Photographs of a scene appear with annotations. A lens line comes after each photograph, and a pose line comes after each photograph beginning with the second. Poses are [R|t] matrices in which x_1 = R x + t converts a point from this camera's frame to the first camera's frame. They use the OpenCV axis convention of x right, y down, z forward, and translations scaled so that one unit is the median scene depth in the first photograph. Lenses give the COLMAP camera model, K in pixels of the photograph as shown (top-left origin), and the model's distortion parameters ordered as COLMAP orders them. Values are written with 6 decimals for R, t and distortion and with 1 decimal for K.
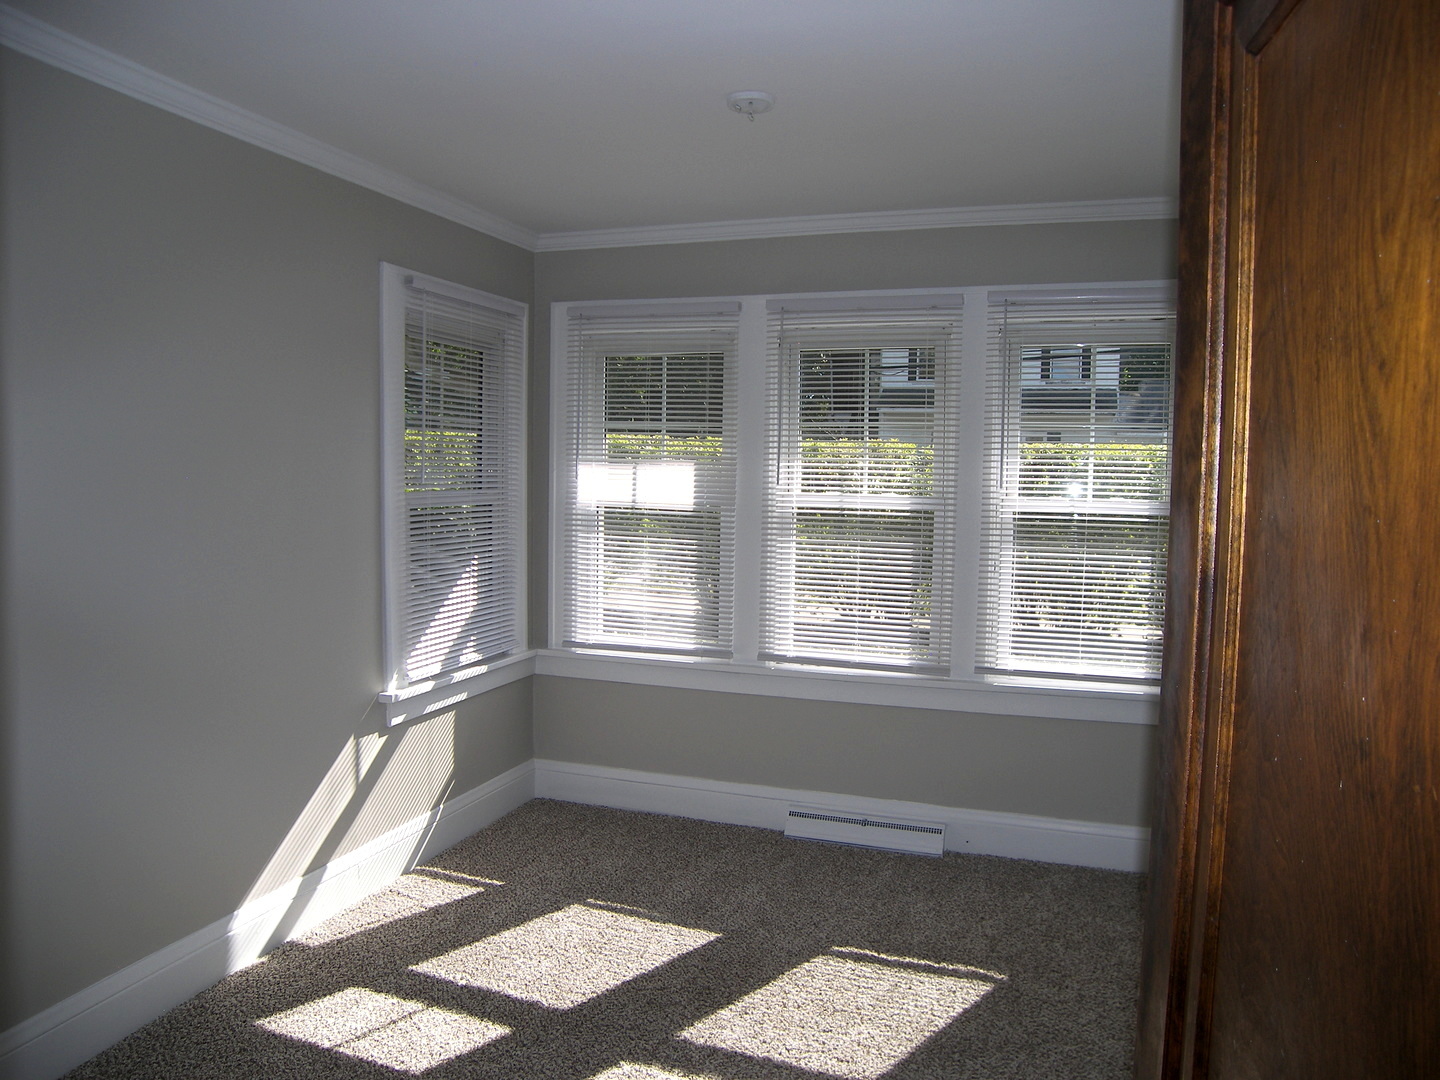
lens RADIAL K [[1029.0, 0, 713.6], [0, 1029.0, 536.5], [0, 0, 1]] dist [-0.149899, 0.107917]
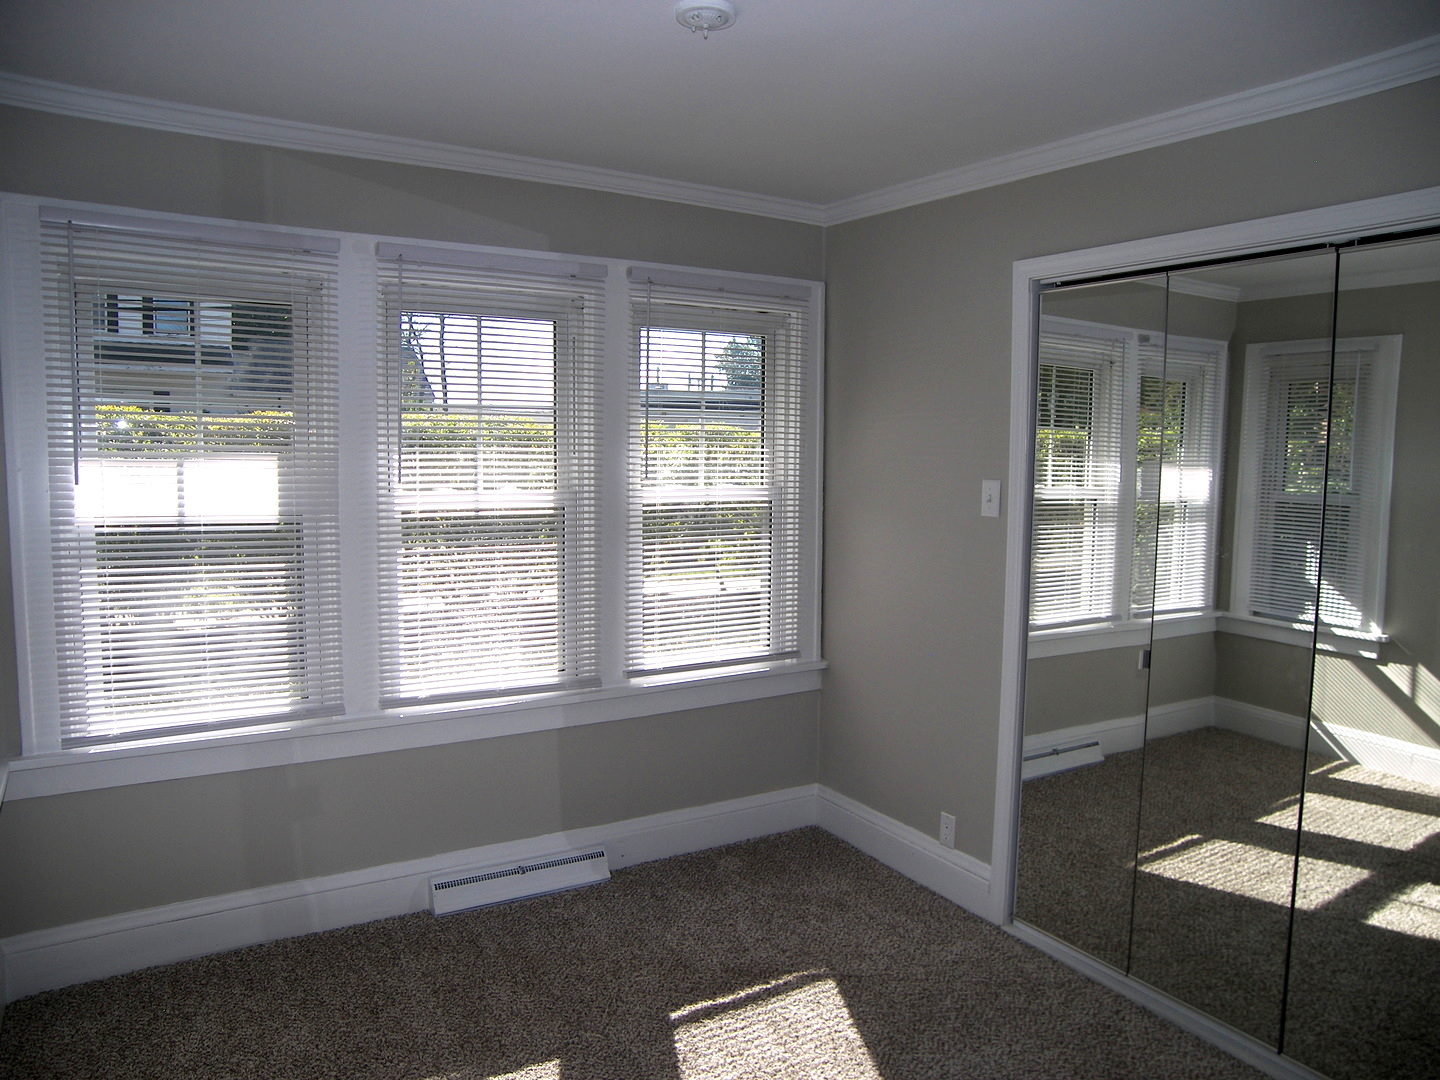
lens RADIAL K [[1029.0, 0, 713.6], [0, 1029.0, 536.5], [0, 0, 1]] dist [-0.149899, 0.107917]
pose [[0.621470, -0.079407, 0.779403, -0.387989], [0.046646, 0.996836, 0.064366, -0.047719], [-0.782048, -0.003646, 0.623208, 0.329143]]
